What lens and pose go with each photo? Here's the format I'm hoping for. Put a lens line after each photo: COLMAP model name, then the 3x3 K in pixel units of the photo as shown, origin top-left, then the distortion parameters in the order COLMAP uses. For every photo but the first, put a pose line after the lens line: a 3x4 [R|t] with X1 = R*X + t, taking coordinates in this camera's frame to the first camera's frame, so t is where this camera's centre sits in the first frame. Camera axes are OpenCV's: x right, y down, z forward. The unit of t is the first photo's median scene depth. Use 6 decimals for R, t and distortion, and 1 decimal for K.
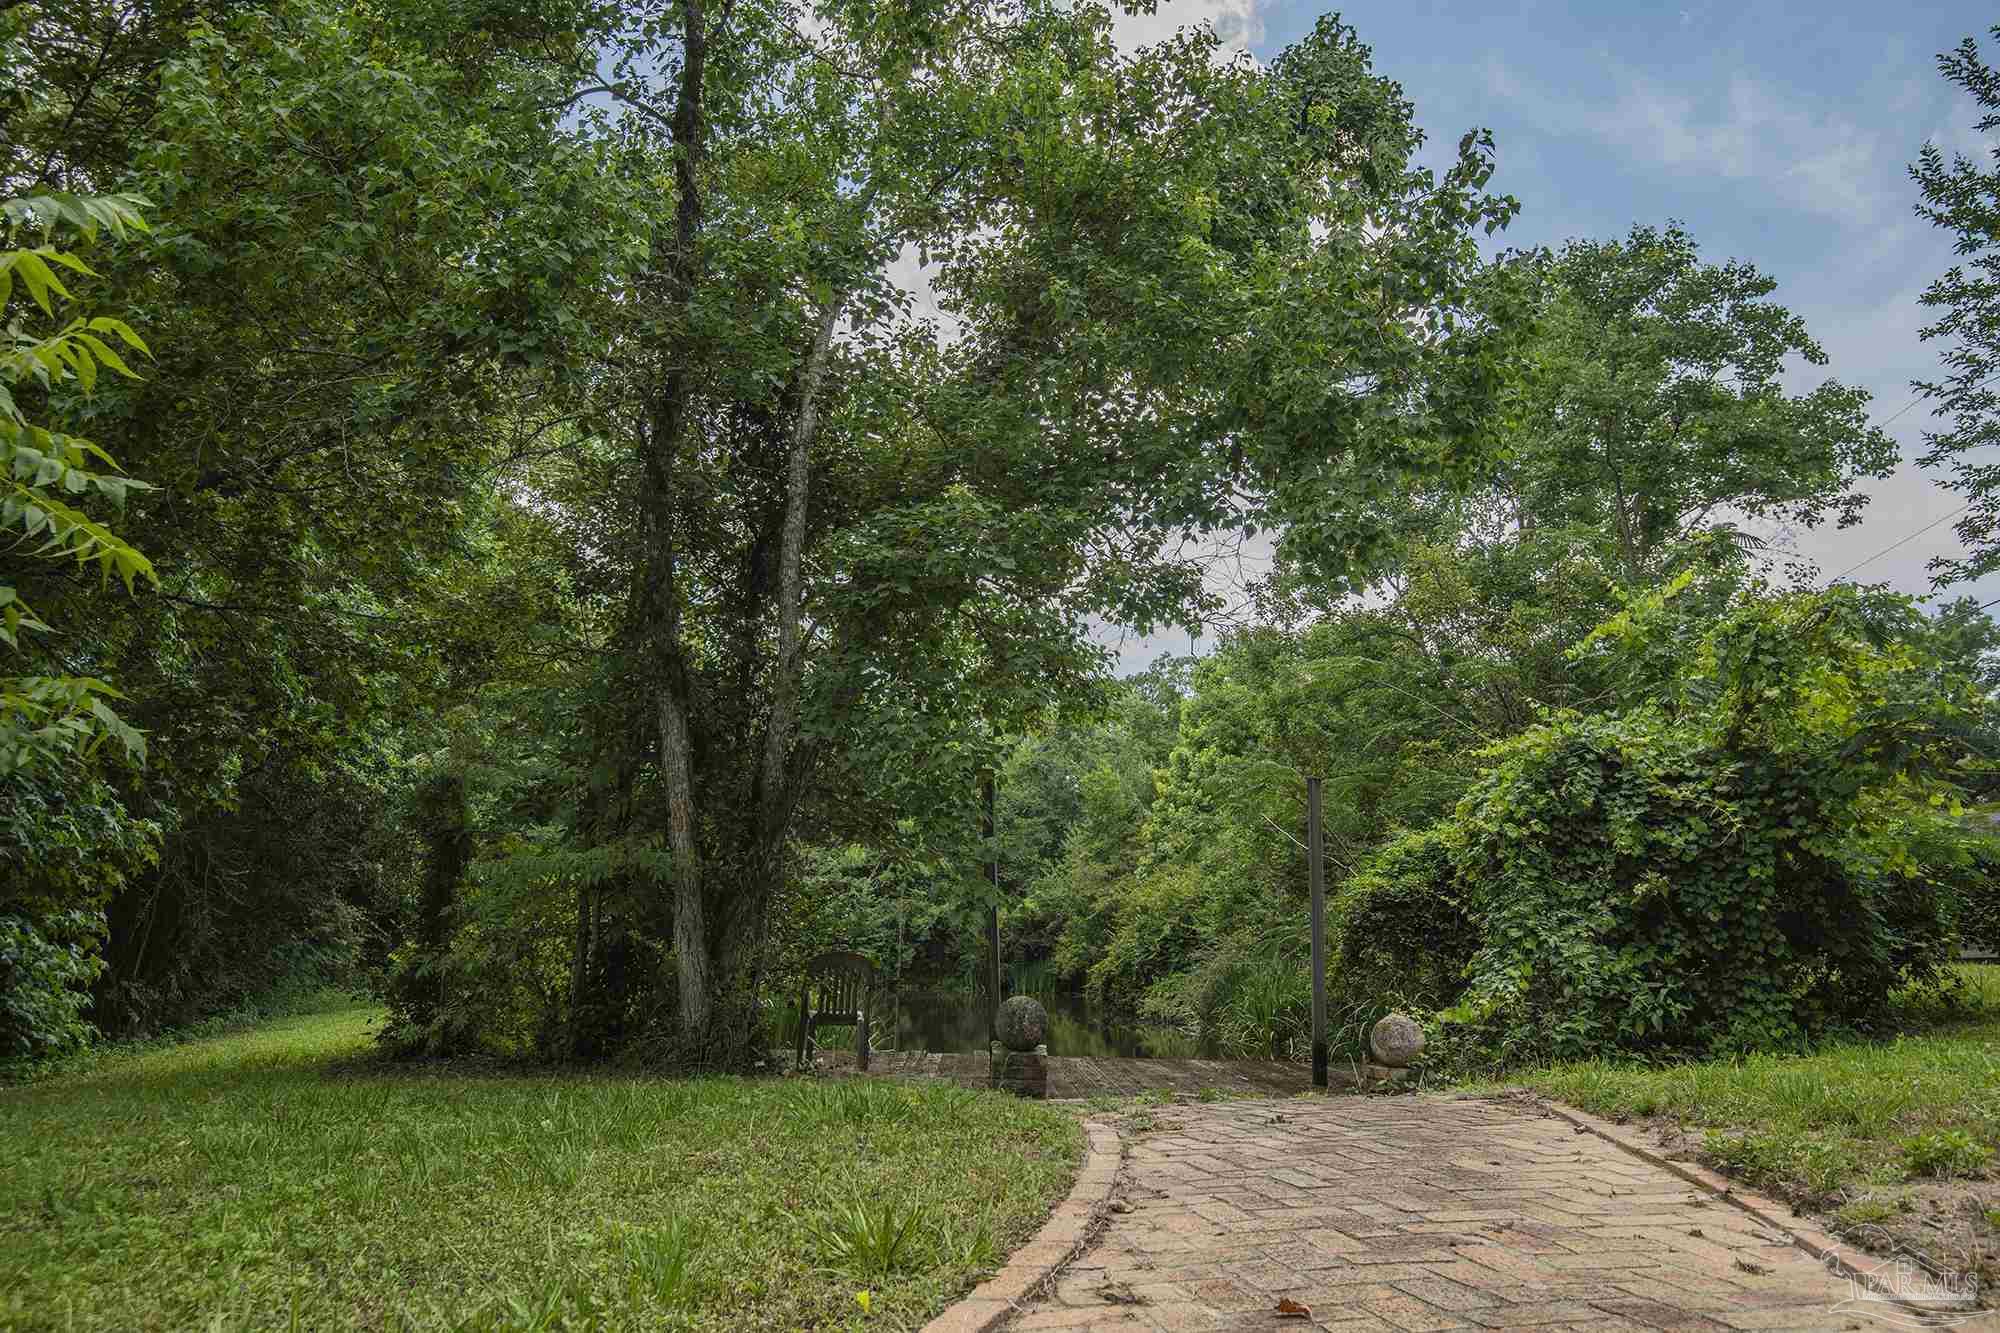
lens RADIAL K [[1307.4, 0, 1000.0], [0, 1307.4, 666.5], [0, 0, 1]] dist [-0.017236, -0.001012]
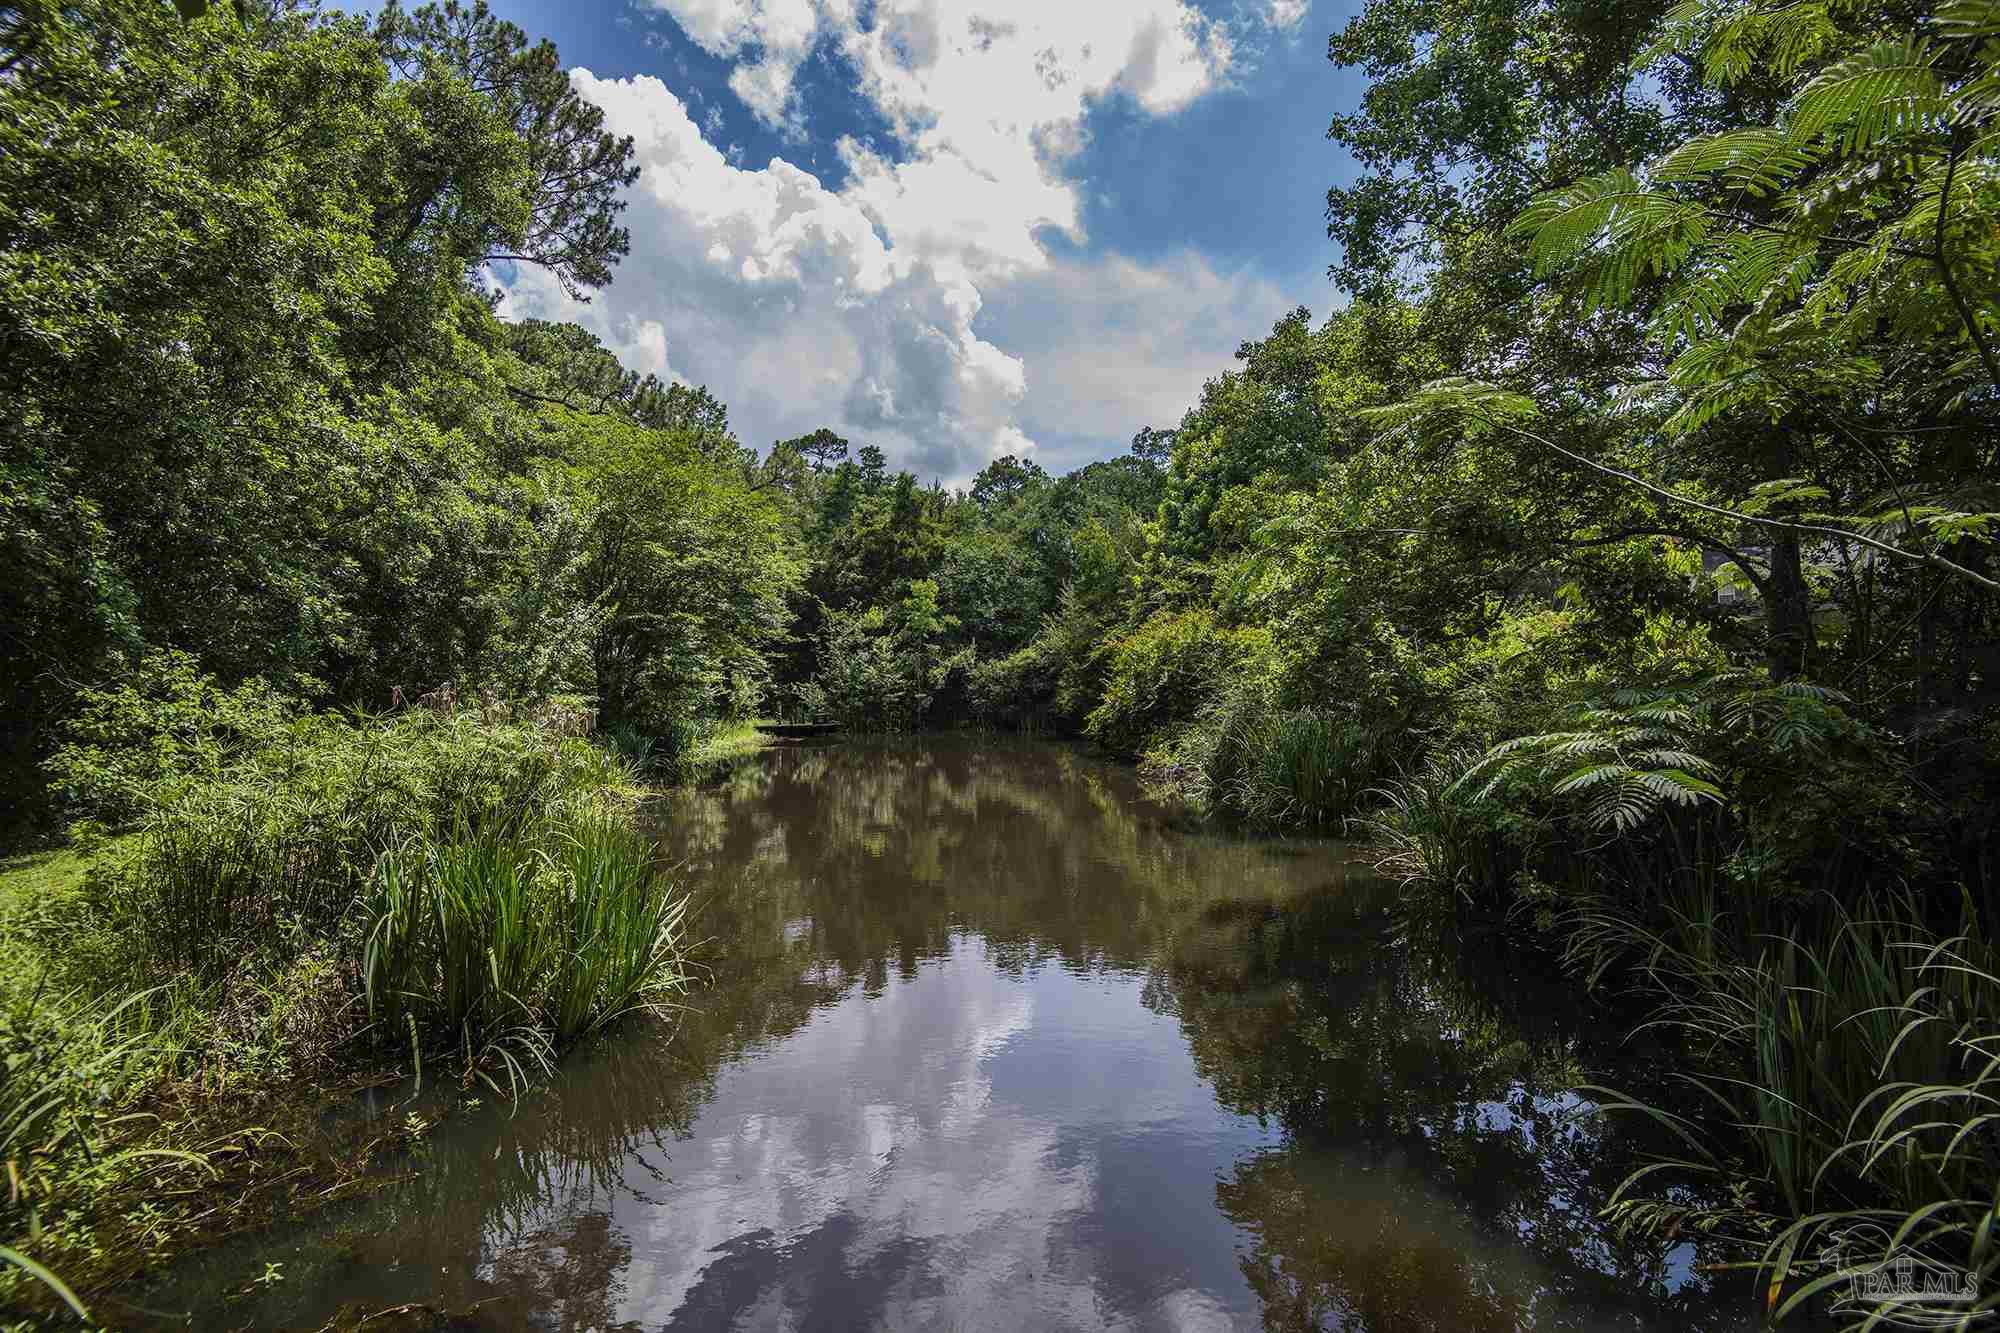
lens RADIAL K [[943.8, 0, 1000.0], [0, 943.8, 666.5], [0, 0, 1]] dist [-0.000222, -0.017126]
pose [[0.998924, -0.039912, -0.023610, 0.054035], [0.043760, 0.979796, 0.195152, 0.122168], [0.015344, -0.195976, 0.980489, 0.745085]]
